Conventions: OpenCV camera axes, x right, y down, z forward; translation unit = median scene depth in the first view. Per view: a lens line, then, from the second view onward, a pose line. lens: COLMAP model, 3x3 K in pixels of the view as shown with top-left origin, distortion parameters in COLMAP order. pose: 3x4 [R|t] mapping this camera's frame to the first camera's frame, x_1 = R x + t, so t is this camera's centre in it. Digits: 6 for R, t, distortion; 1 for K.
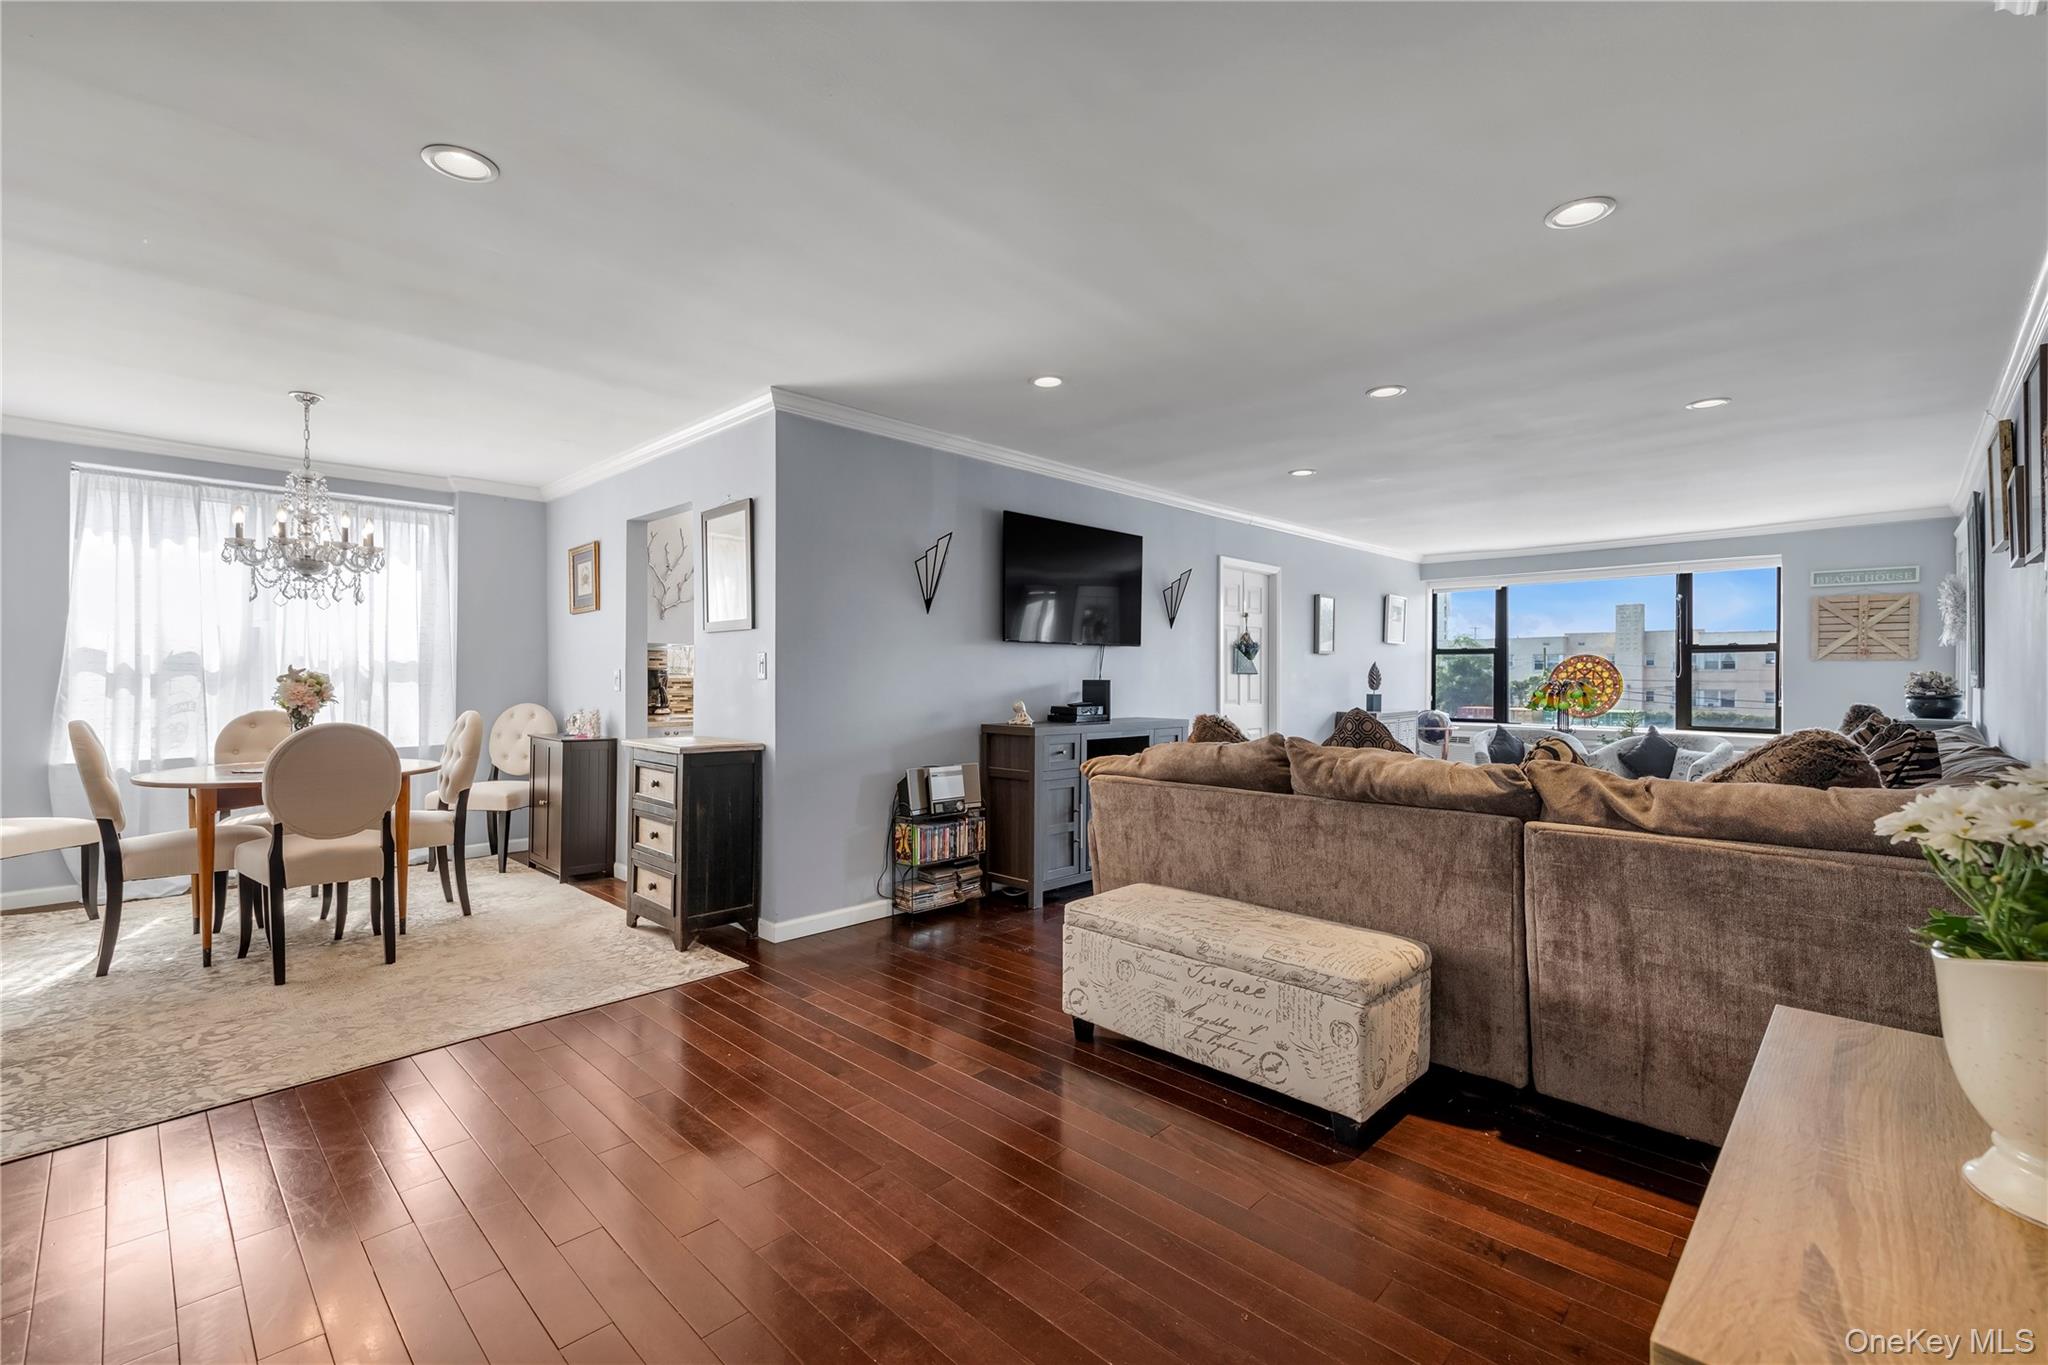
lens RADIAL K [[884.8, 0, 1022.2], [0, 884.8, 679.0], [0, 0, 1]] dist [0.001728, 0.000470]
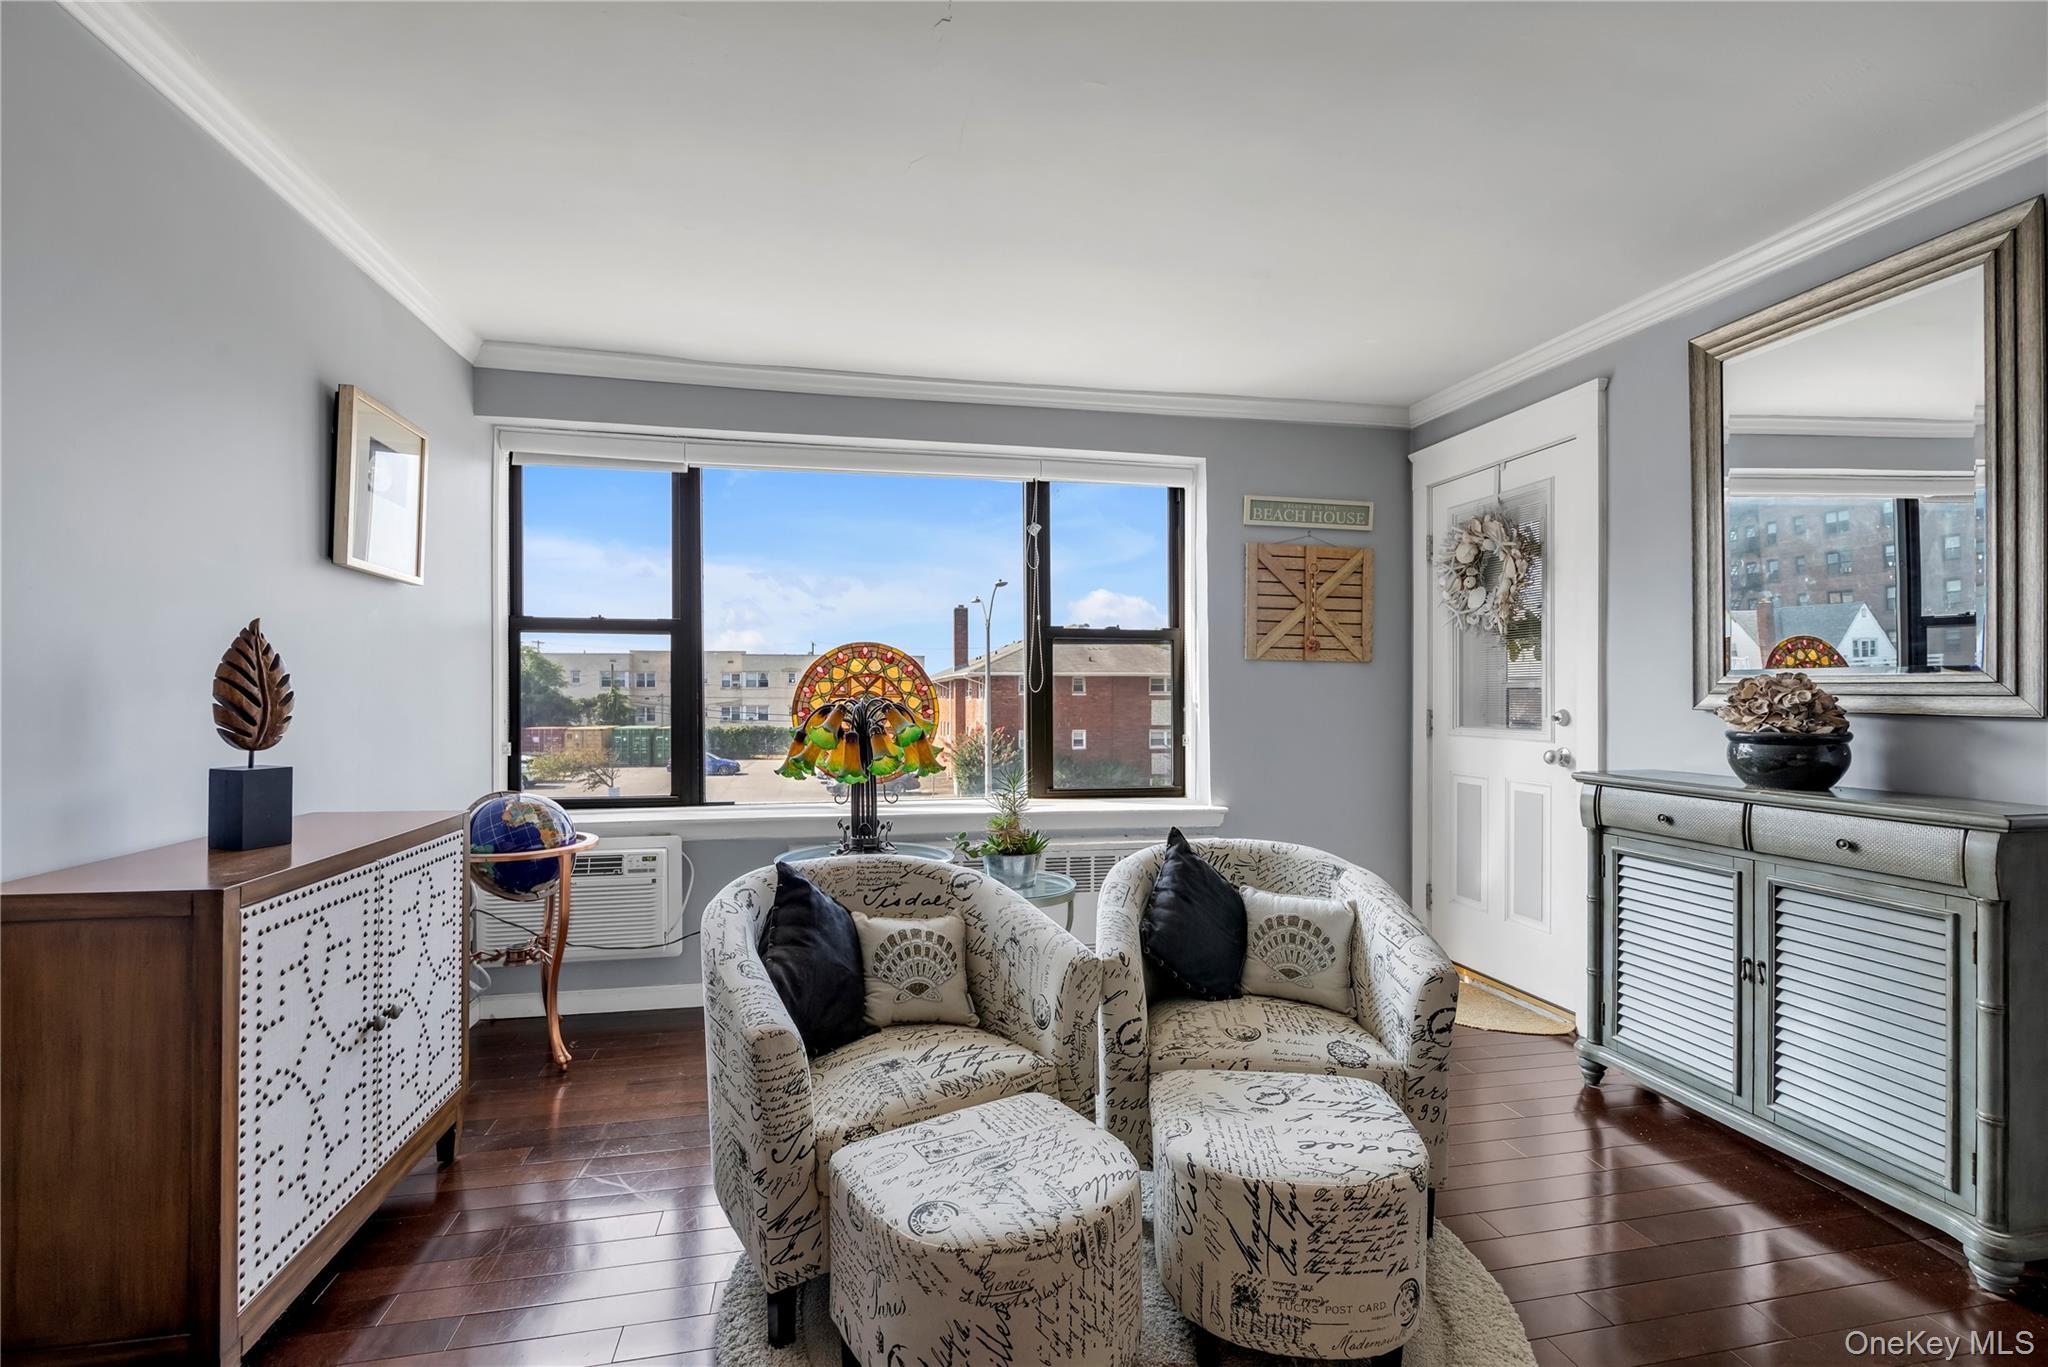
lens RADIAL K [[892.9, 0, 1018.7], [0, 892.9, 703.5], [0, 0, 1]] dist [-0.000050, -0.000124]
pose [[0.565775, -0.009573, 0.824504, 0.382012], [0.003052, 0.999950, 0.009516, -0.000380], [-0.824554, -0.002868, 0.565776, 0.850355]]
